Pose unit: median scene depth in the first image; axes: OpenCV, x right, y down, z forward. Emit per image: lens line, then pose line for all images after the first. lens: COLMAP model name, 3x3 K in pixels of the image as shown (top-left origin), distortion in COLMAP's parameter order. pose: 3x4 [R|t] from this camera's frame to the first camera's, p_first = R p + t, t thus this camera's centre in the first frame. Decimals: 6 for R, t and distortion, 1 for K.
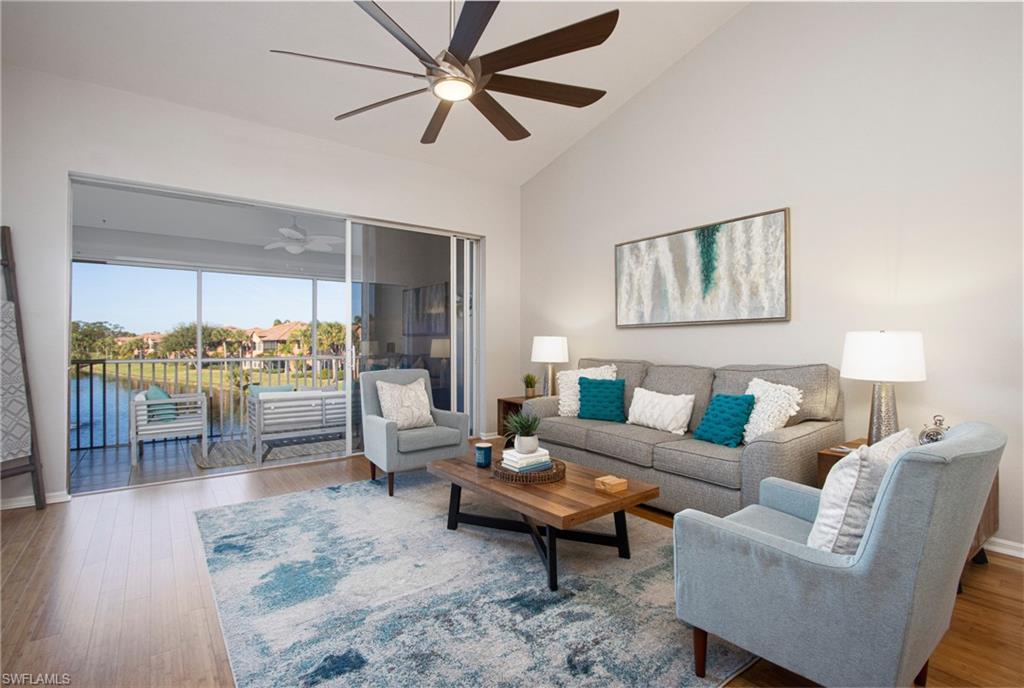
lens RADIAL K [[478.3, 0, 495.1], [0, 478.3, 343.0], [0, 0, 1]] dist [-0.009048, 0.000079]
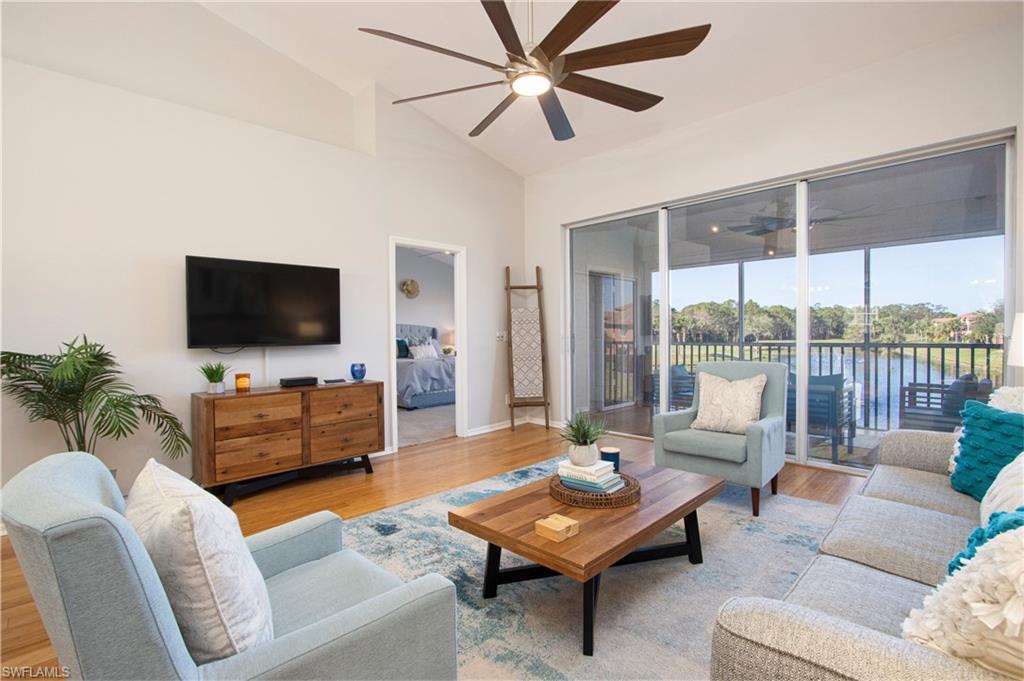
lens RADIAL K [[478.3, 0, 516.3], [0, 478.3, 341.7], [0, 0, 1]] dist [-0.009048, 0.000079]
pose [[0.152221, 0.023450, -0.988068, 0.621438], [0.012269, 0.999597, 0.025614, -0.007954], [0.988270, -0.016022, 0.151872, 0.542759]]
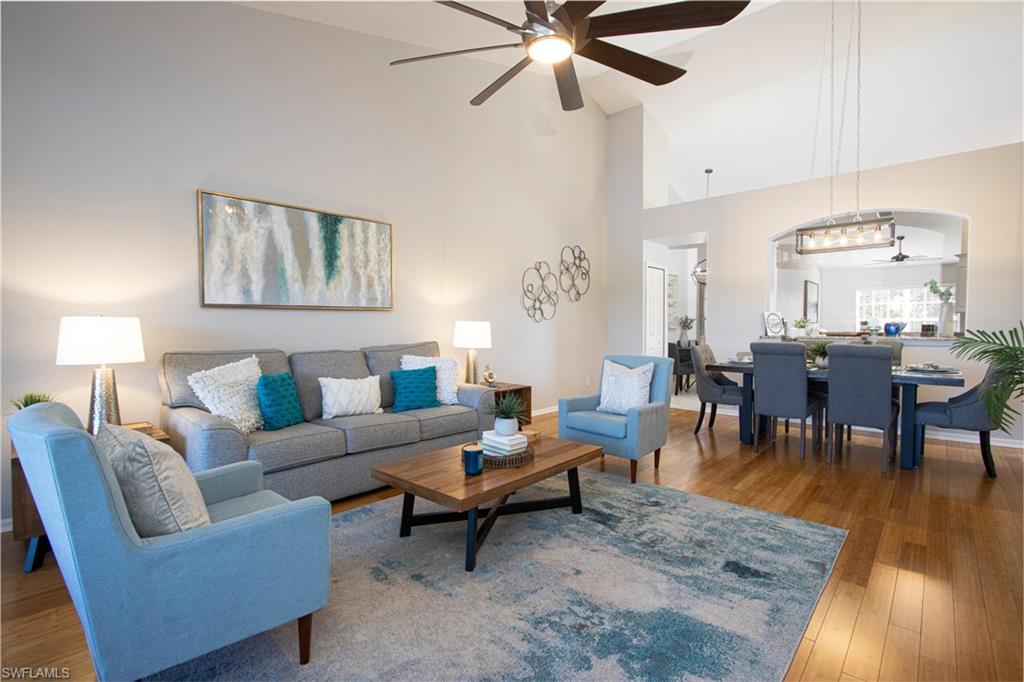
lens RADIAL K [[478.3, 0, 509.8], [0, 478.3, 343.3], [0, 0, 1]] dist [-0.009048, 0.000079]
pose [[-0.204782, -0.035357, 0.978169, -0.663637], [0.002787, 0.999322, 0.036706, -0.003802], [-0.978804, 0.010243, -0.204545, 0.856430]]
